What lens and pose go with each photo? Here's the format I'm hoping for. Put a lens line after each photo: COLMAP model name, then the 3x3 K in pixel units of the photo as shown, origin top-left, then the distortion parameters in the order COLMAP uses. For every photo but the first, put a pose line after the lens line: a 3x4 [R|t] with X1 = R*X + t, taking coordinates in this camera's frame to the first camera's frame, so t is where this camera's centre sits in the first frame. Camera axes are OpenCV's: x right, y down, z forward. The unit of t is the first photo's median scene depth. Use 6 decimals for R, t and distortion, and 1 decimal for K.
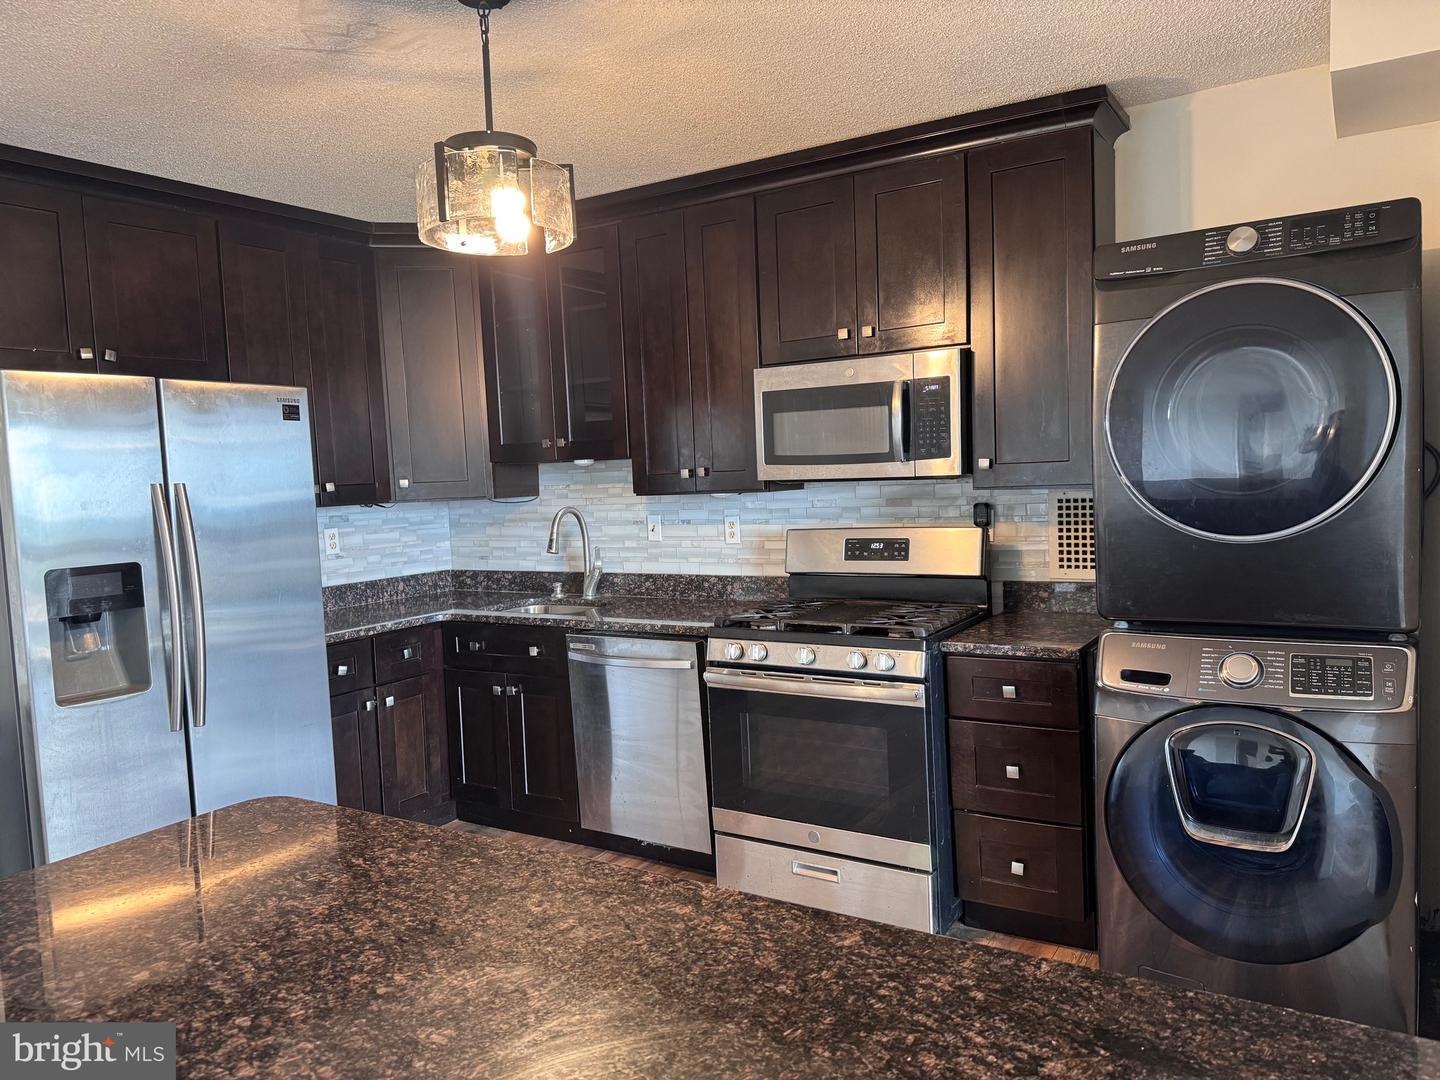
lens RADIAL K [[1003.9, 0, 697.3], [0, 1003.9, 558.6], [0, 0, 1]] dist [0.043974, -0.052116]
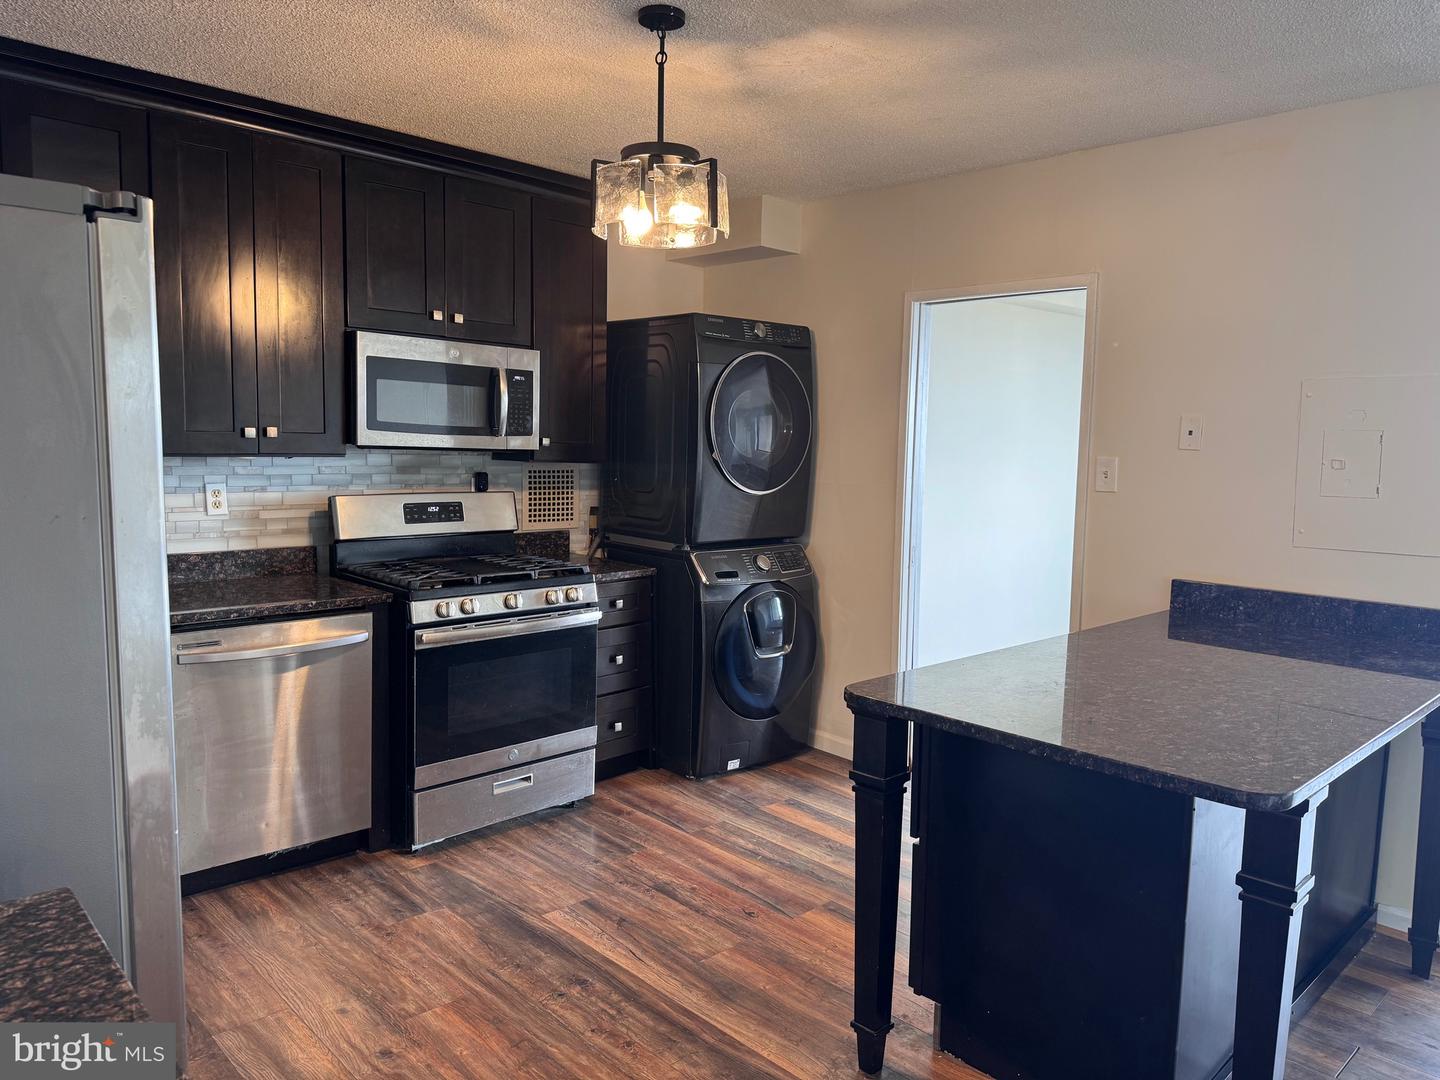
lens RADIAL K [[1003.9, 0, 705.5], [0, 1003.9, 536.9], [0, 0, 1]] dist [0.043974, -0.052116]
pose [[0.220301, -0.044217, 0.974429, -0.837044], [0.053227, 0.998029, 0.033254, -0.002913], [-0.973979, 0.044540, 0.222220, 0.458945]]
